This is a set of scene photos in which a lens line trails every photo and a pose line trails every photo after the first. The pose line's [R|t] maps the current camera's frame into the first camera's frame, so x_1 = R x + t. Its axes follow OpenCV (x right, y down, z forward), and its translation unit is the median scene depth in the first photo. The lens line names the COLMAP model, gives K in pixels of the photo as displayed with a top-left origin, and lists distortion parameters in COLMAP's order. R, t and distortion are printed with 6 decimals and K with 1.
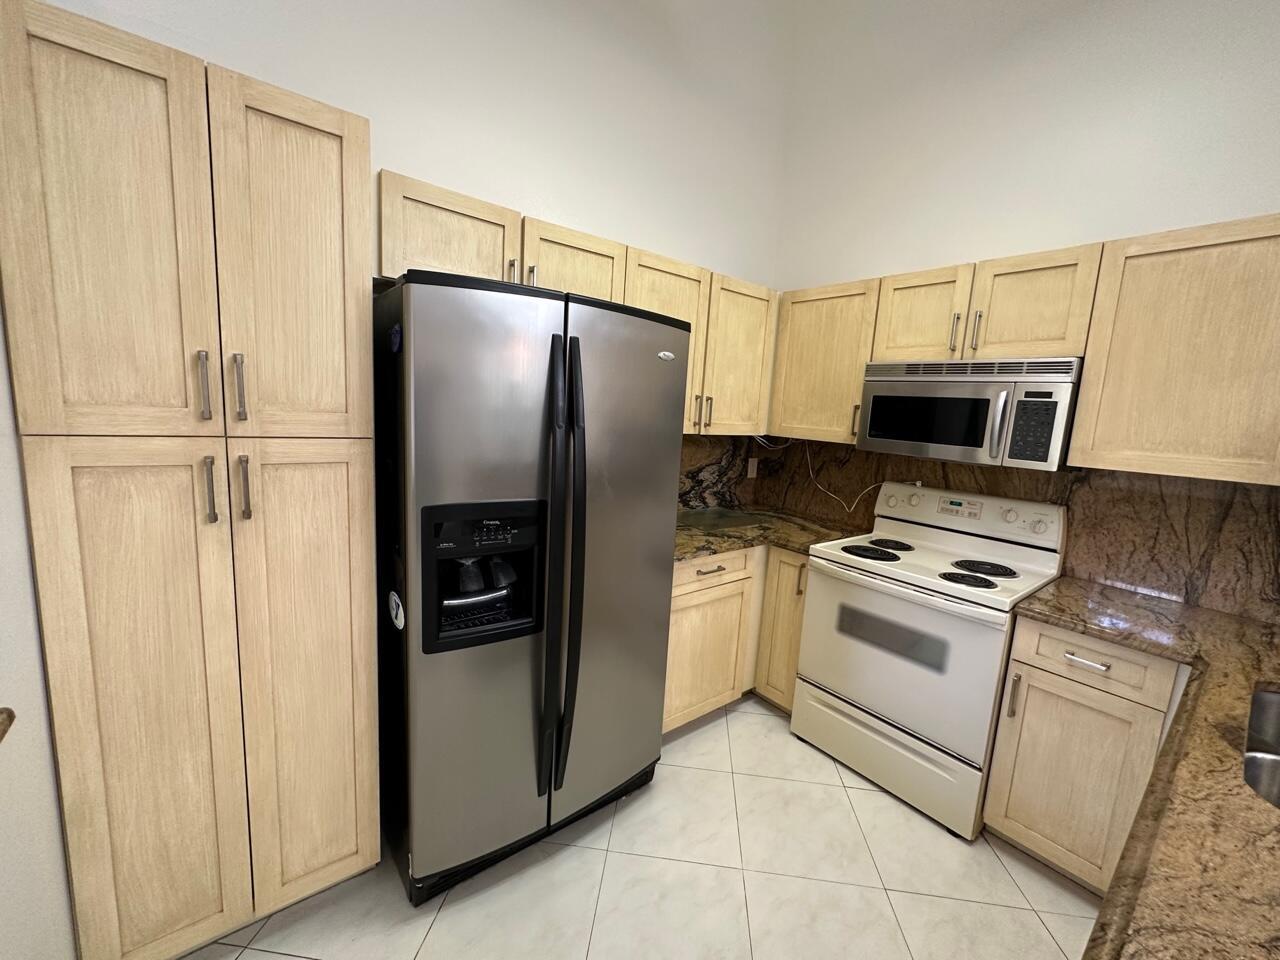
lens RADIAL K [[511.2, 0, 639.5], [0, 511.2, 479.3], [0, 0, 1]] dist [-0.000844, 0.000597]
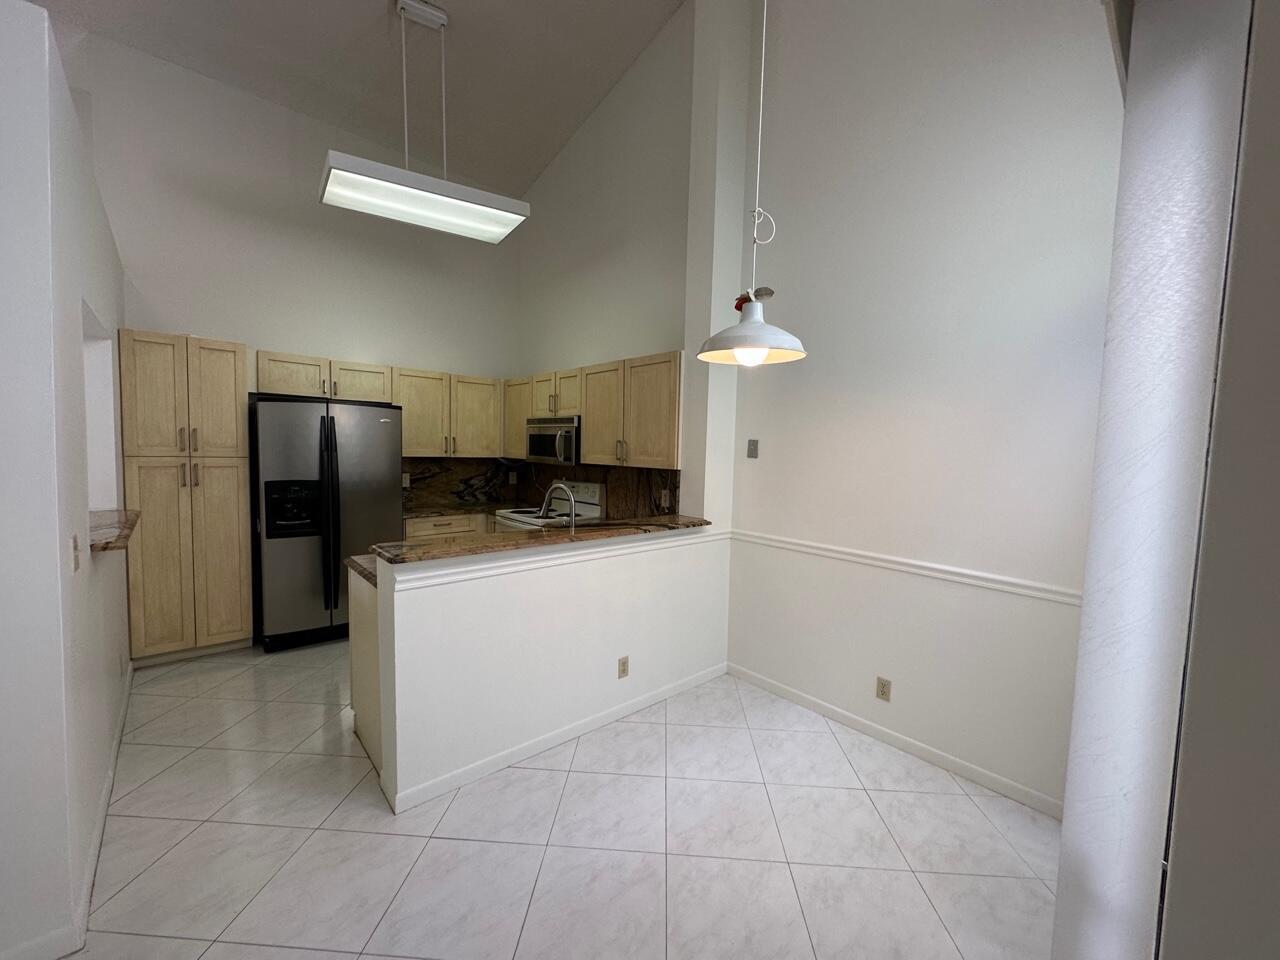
lens RADIAL K [[511.2, 0, 639.0], [0, 511.2, 480.0], [0, 0, 1]] dist [-0.000844, 0.000597]
pose [[0.998057, -0.034172, 0.052097, 1.195474], [0.038002, 0.996504, -0.074405, 0.274068], [-0.049372, 0.076240, 0.995866, -1.517393]]
